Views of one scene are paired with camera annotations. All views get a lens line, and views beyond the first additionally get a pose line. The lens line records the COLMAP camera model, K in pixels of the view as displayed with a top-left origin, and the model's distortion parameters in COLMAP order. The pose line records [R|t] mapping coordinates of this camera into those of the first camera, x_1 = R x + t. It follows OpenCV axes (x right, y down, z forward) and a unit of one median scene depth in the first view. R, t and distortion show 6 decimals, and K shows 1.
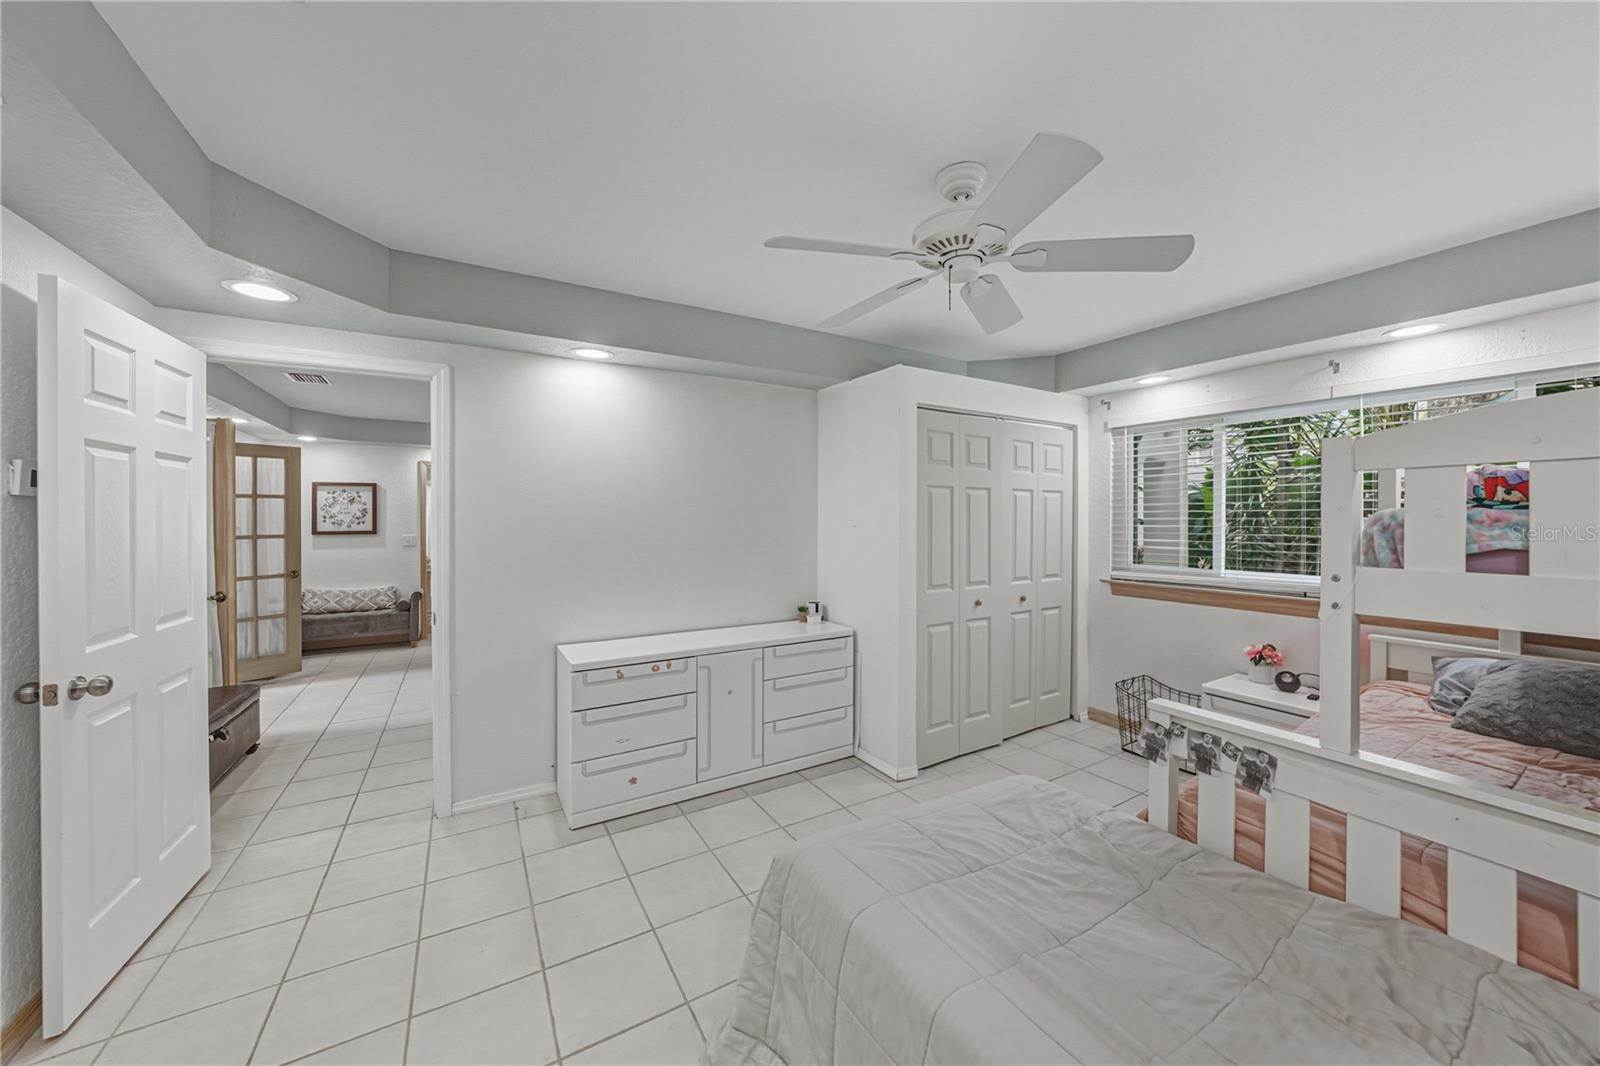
lens RADIAL K [[561.6, 0, 788.1], [0, 561.6, 526.5], [0, 0, 1]] dist [-0.017496, 0.000049]
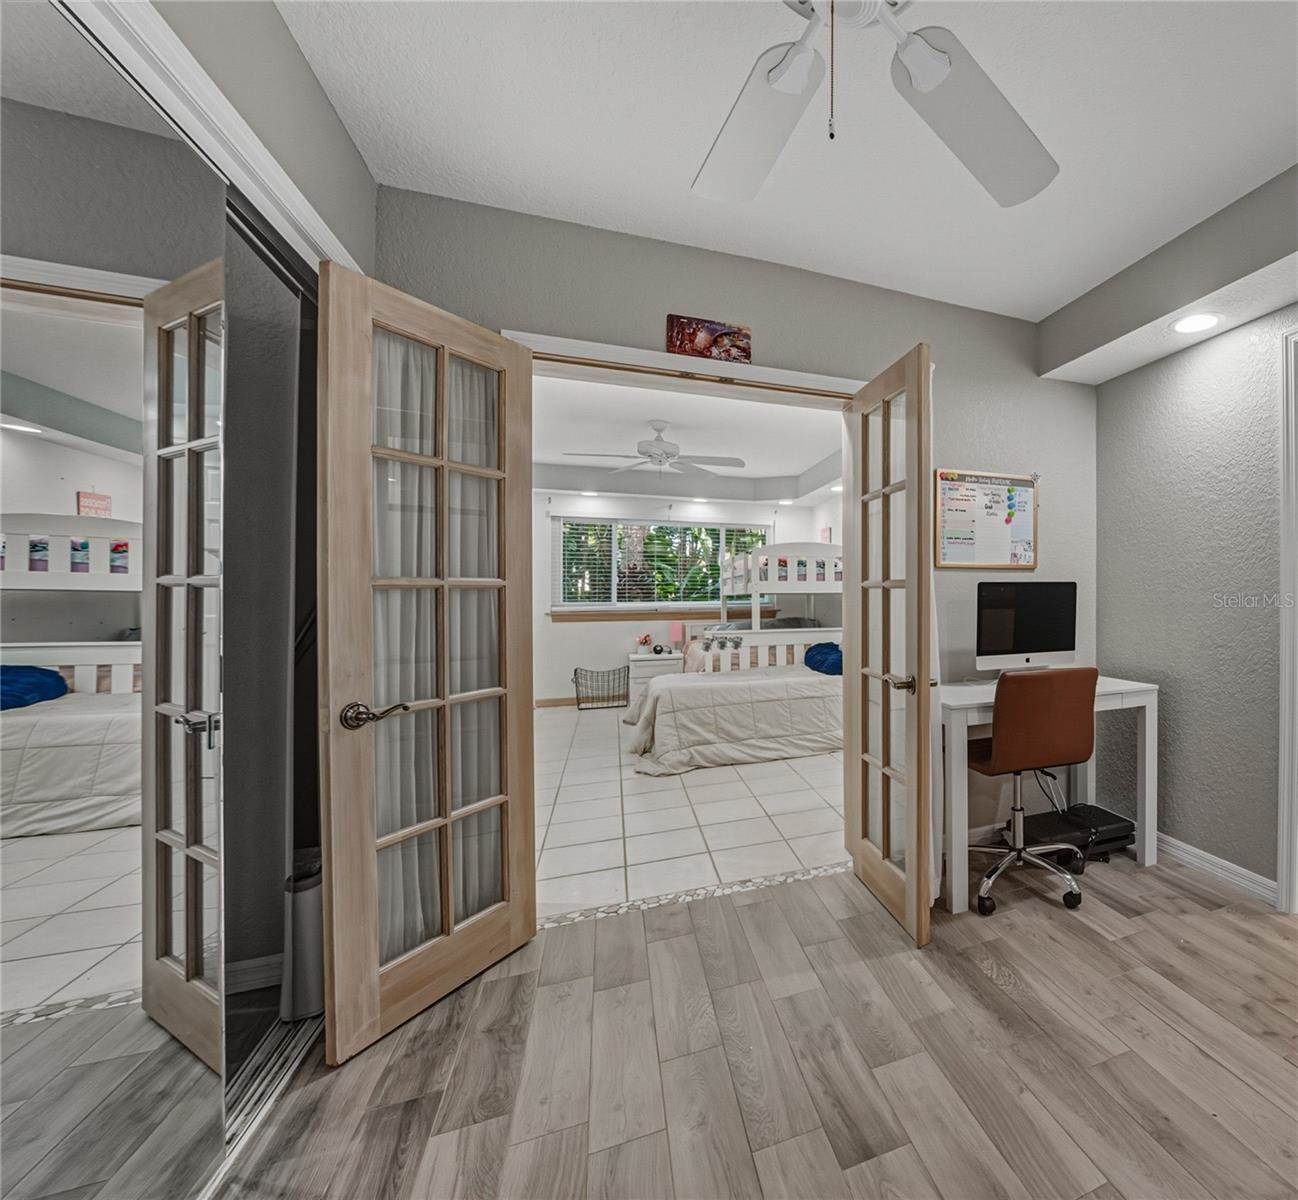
lens RADIAL K [[772.4, 0, 650.5], [0, 772.4, 598.5], [0, 0, 1]] dist [-0.000070, 0.000001]
pose [[0.451004, 0.006817, 0.892496, -3.117476], [-0.001887, 0.999976, -0.006685, 0.176073], [-0.892520, 0.001331, 0.451006, -0.564096]]
